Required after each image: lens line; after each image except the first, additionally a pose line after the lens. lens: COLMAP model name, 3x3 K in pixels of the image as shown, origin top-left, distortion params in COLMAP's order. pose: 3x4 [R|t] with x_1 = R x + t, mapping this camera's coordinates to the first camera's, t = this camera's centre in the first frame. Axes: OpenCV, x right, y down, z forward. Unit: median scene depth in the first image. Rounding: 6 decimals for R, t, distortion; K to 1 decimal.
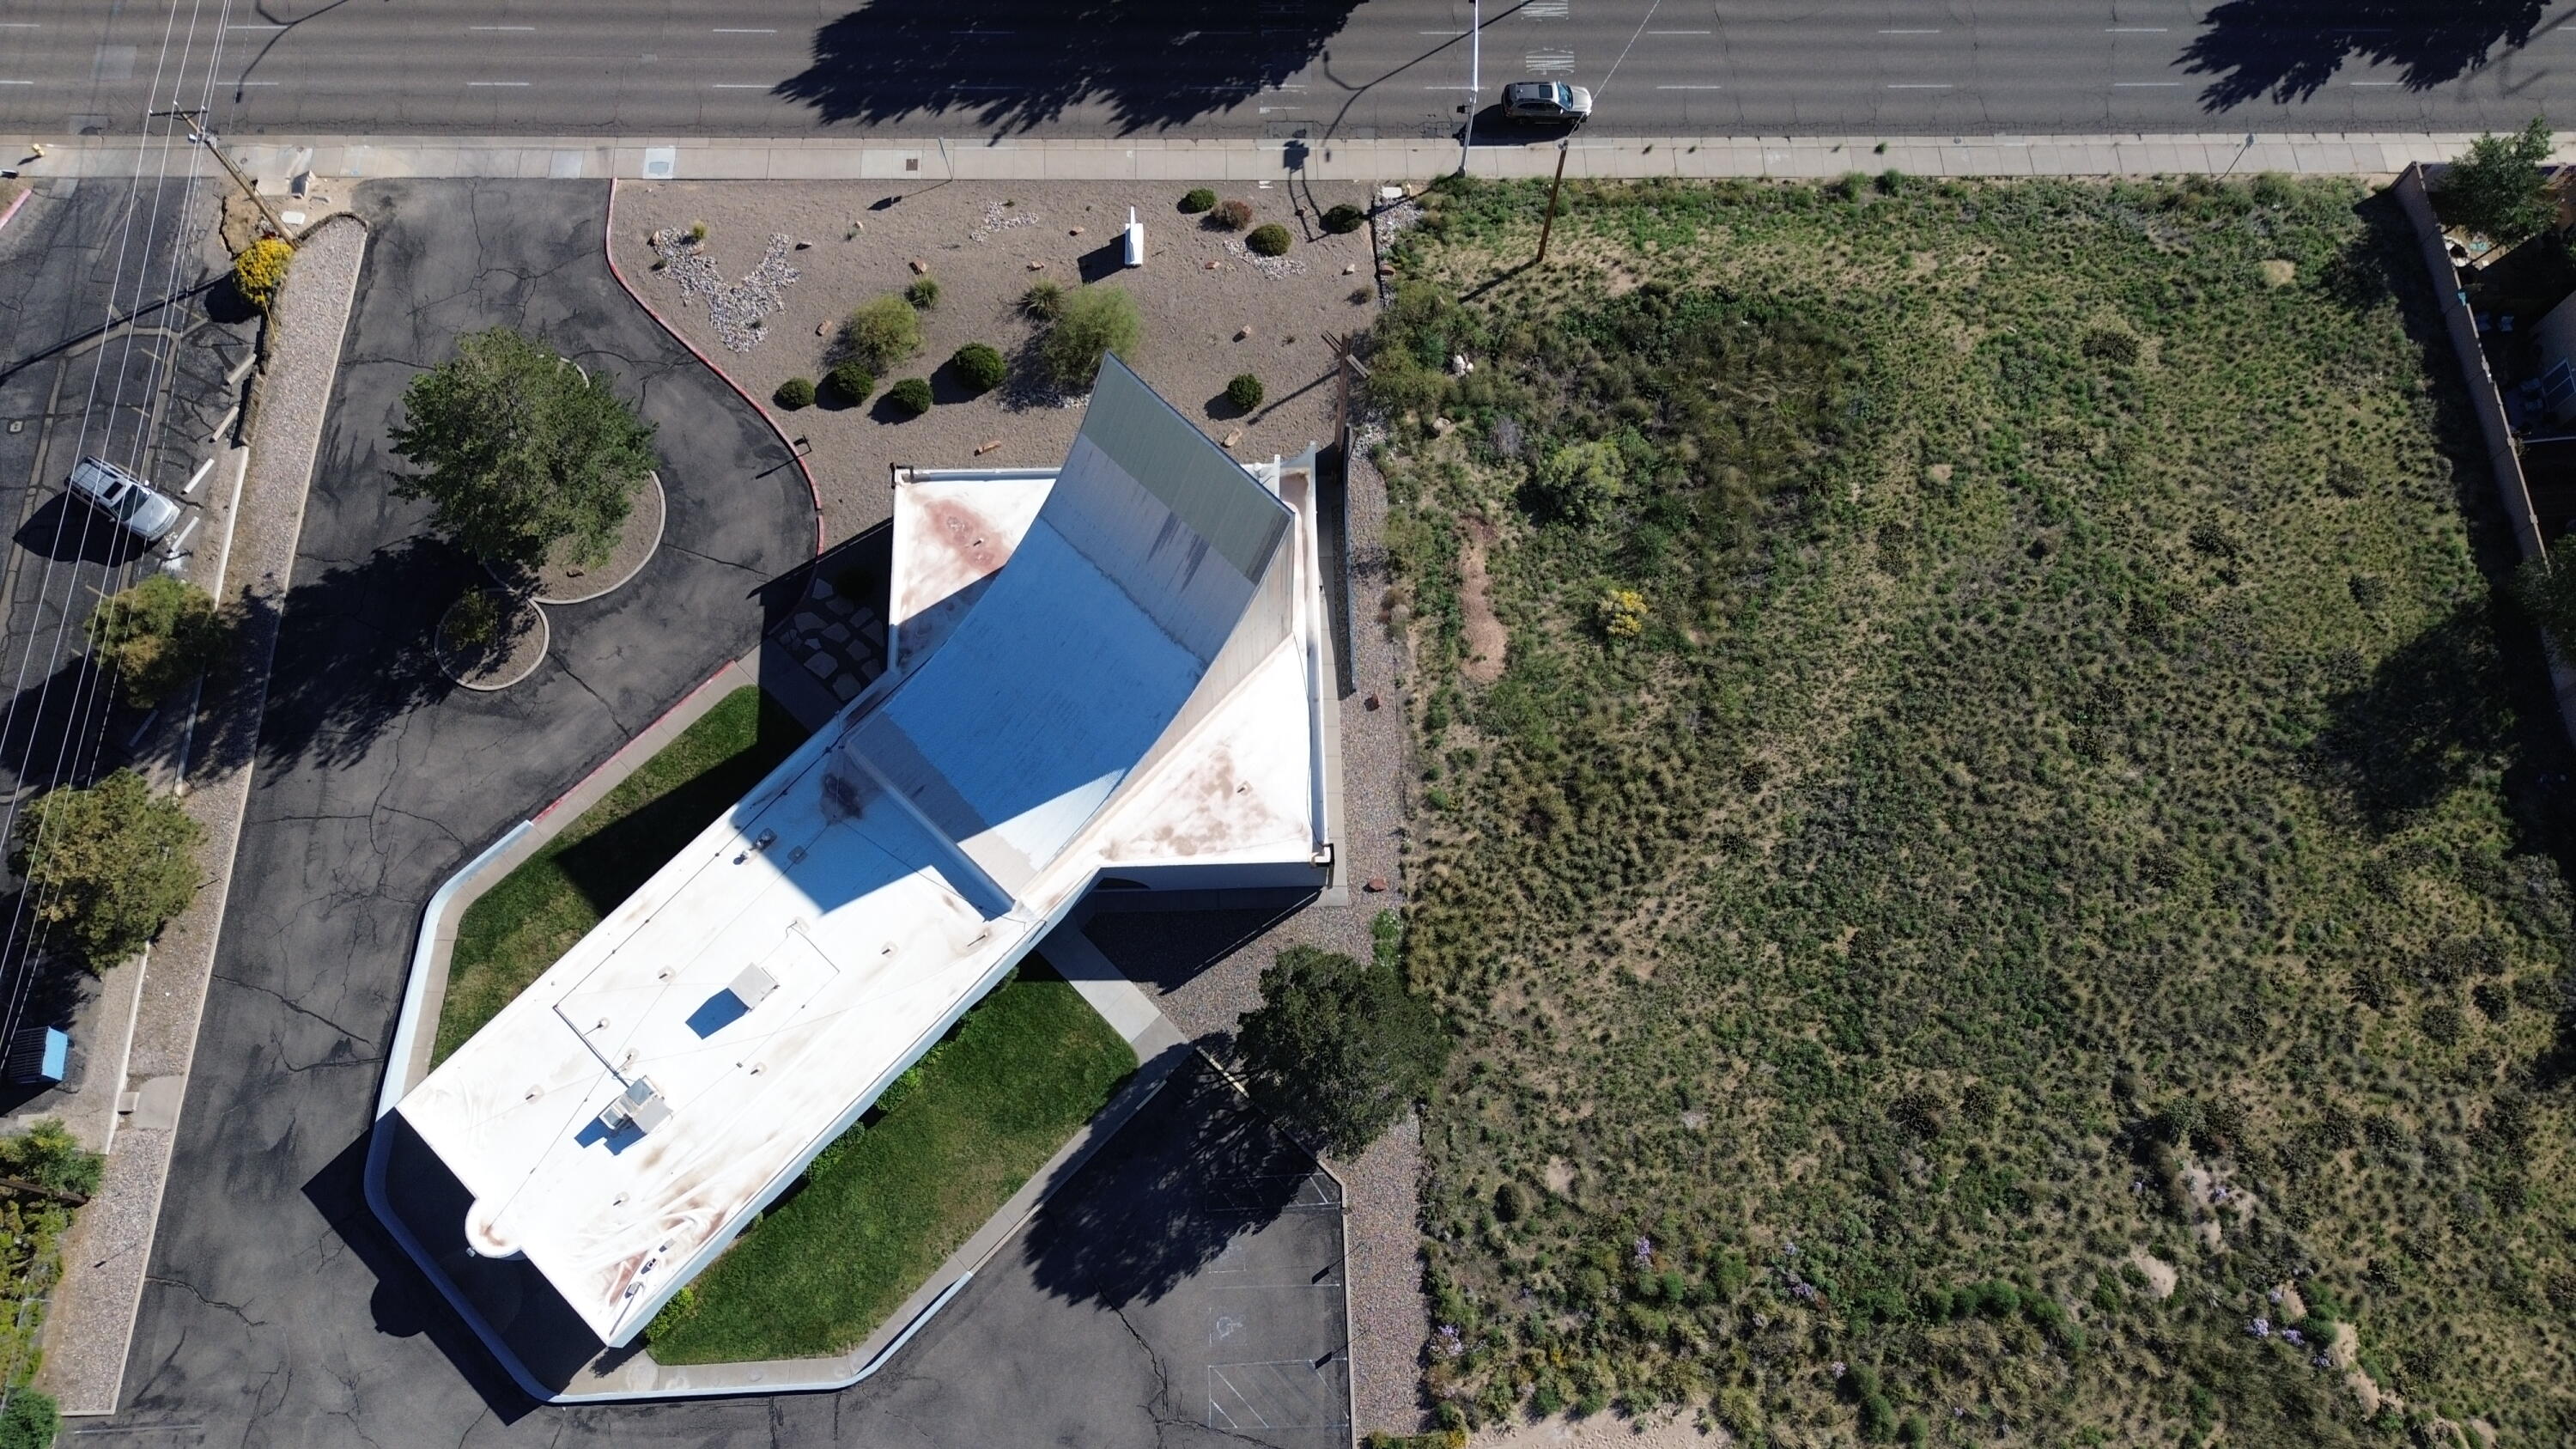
lens RADIAL K [[1814.2, 0, 1278.3], [0, 1814.2, 737.1], [0, 0, 1]] dist [0.075306, -0.082512]
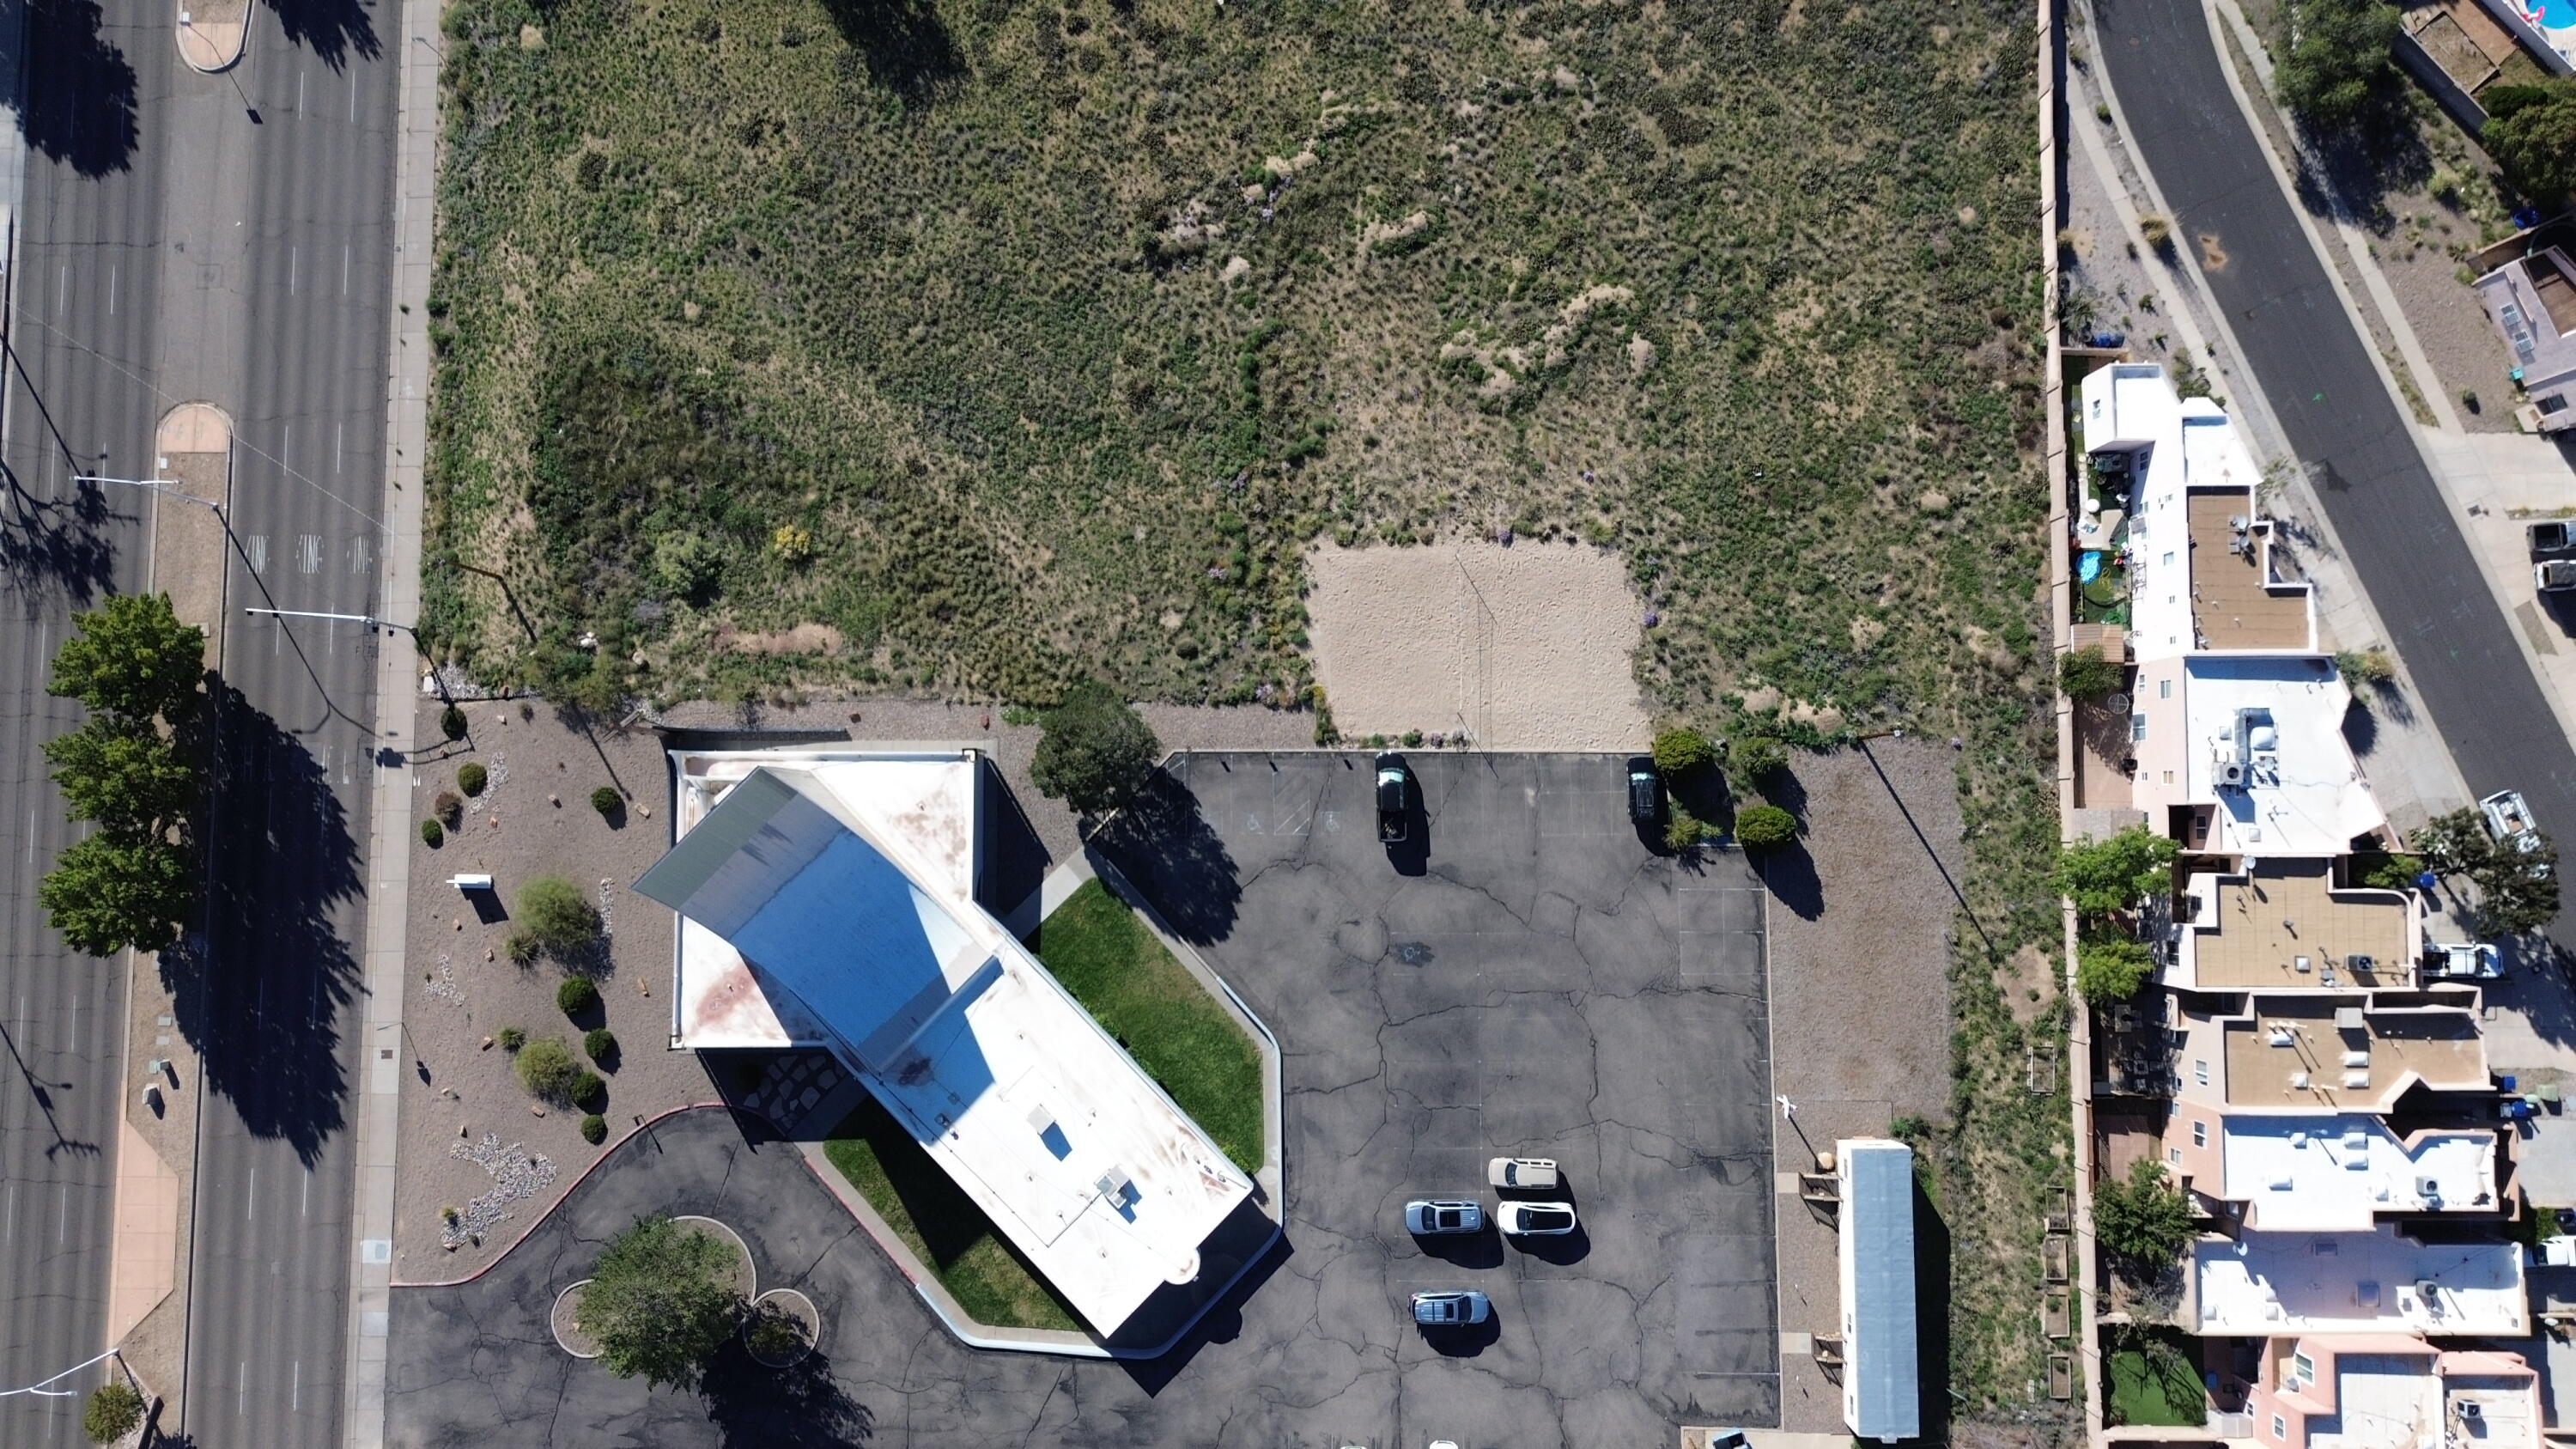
lens RADIAL K [[1814.2, 0, 1284.5], [0, 1814.2, 738.9], [0, 0, 1]] dist [0.075306, -0.082512]
pose [[0.028066, -0.998521, 0.046552, -0.023647], [0.939379, 0.042267, 0.340264, -0.193564], [-0.341729, 0.034181, 0.939177, -0.505710]]
